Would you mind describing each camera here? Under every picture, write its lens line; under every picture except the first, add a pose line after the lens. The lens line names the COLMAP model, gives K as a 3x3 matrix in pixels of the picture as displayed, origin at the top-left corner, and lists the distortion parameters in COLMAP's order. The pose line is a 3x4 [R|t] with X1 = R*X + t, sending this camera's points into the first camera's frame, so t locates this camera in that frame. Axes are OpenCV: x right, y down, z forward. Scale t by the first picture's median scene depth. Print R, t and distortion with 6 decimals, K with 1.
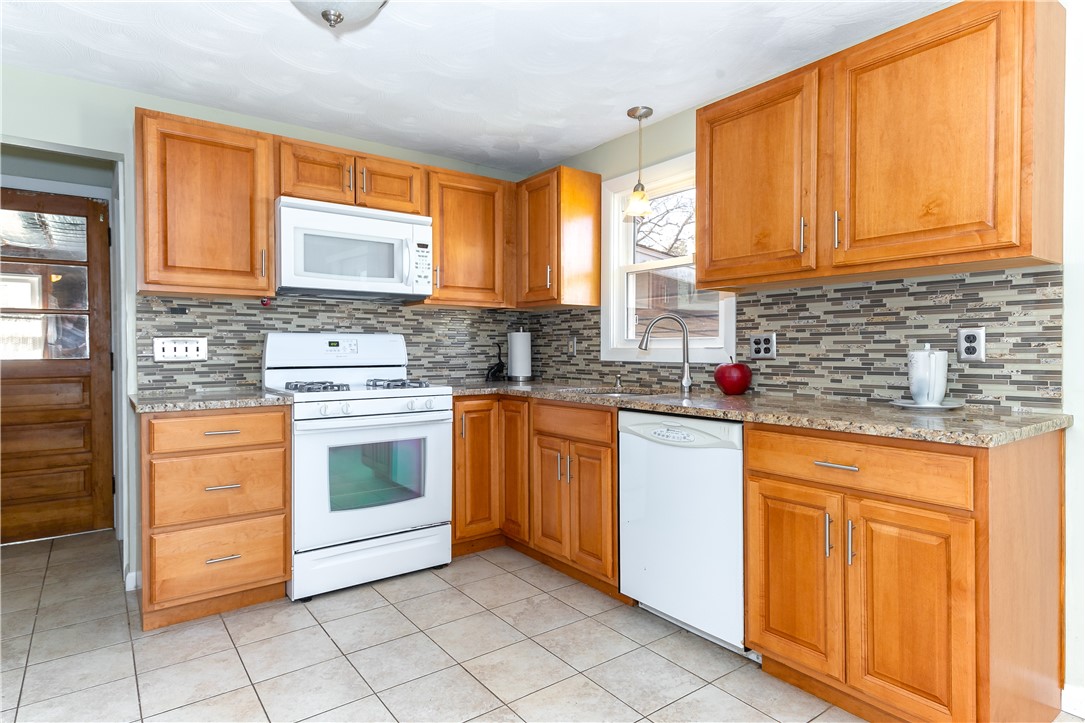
lens RADIAL K [[604.7, 0, 543.2], [0, 604.7, 357.0], [0, 0, 1]] dist [0.021649, -0.001171]
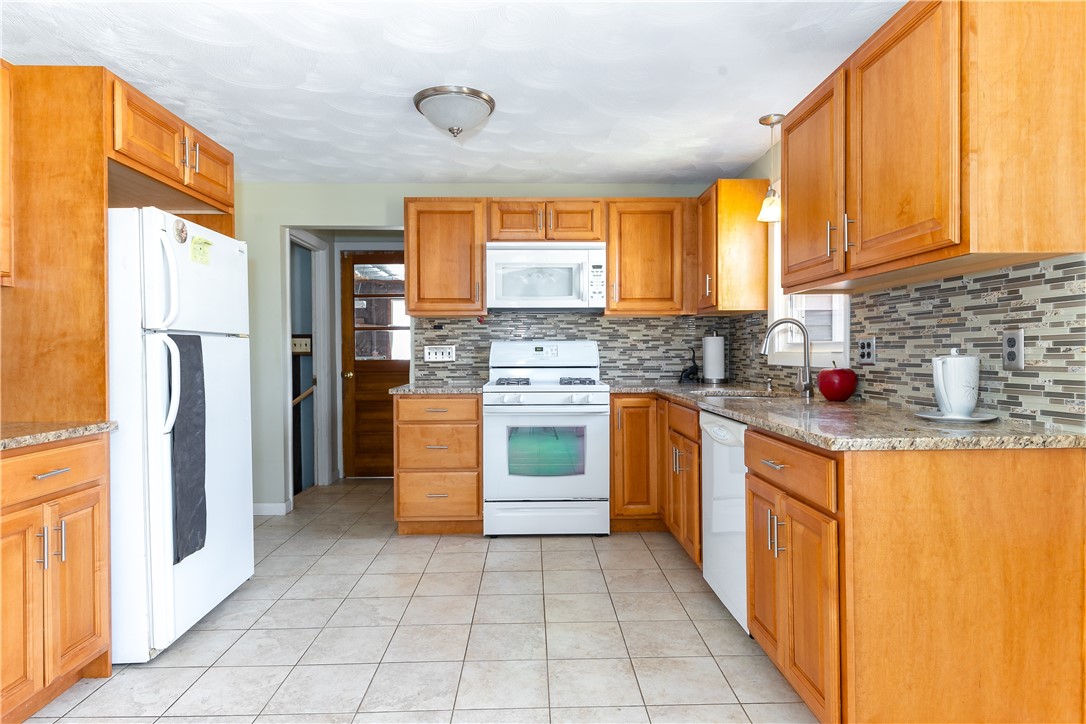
lens RADIAL K [[627.3, 0, 542.6], [0, 627.3, 357.8], [0, 0, 1]] dist [0.032584, -0.025222]
pose [[0.814916, 0.004209, -0.579563, 0.512482], [-0.005582, 0.999984, -0.000586, -0.003139], [0.579552, 0.003713, 0.814927, -0.086506]]
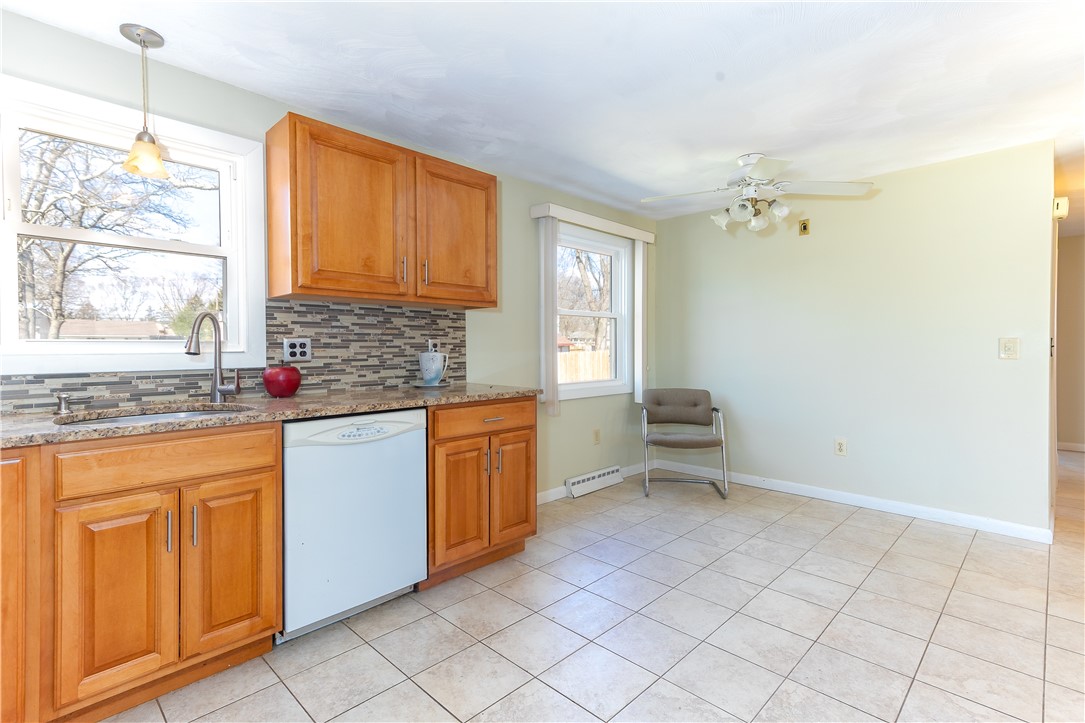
lens RADIAL K [[516.2, 0, 546.7], [0, 516.2, 354.3], [0, 0, 1]] dist [0.033415, 0.000206]
pose [[-0.164078, -0.008427, 0.986411, -0.629707], [0.019965, 0.999730, 0.011862, -0.012237], [-0.986245, 0.021640, -0.163866, 0.699768]]
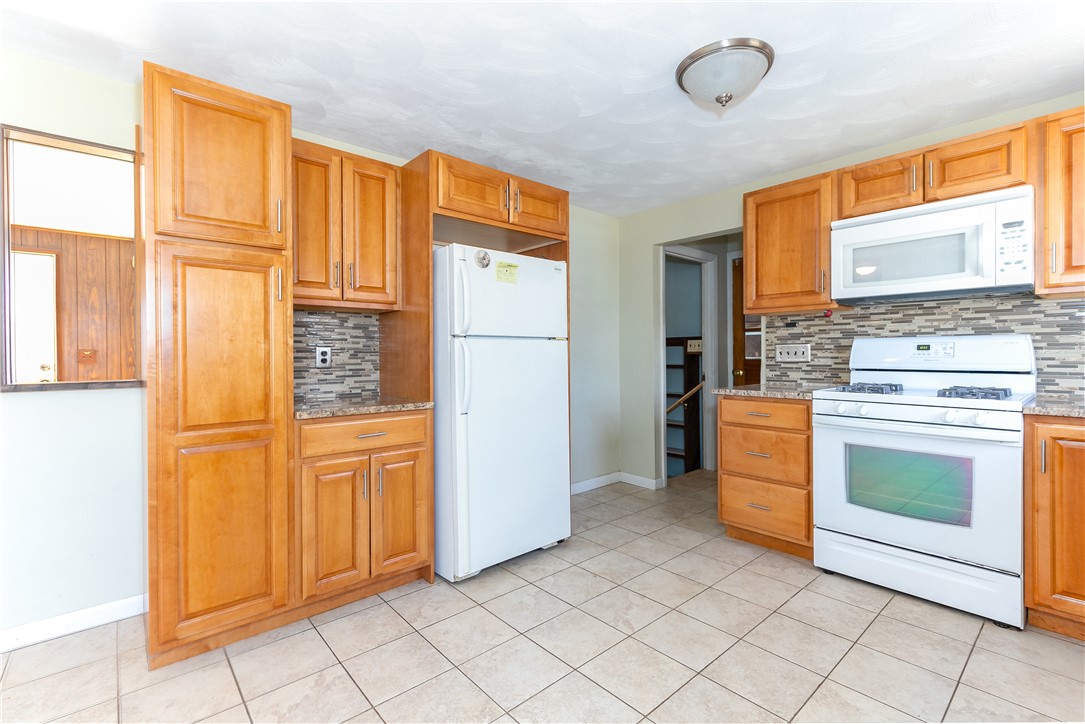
lens RADIAL K [[487.7, 0, 538.1], [0, 487.7, 357.7], [0, 0, 1]] dist [0.000949, -0.000211]
pose [[0.077598, 0.009648, -0.996938, 0.475575], [-0.008999, 0.999919, 0.008977, -0.007847], [0.996944, 0.008275, 0.077679, 0.379256]]
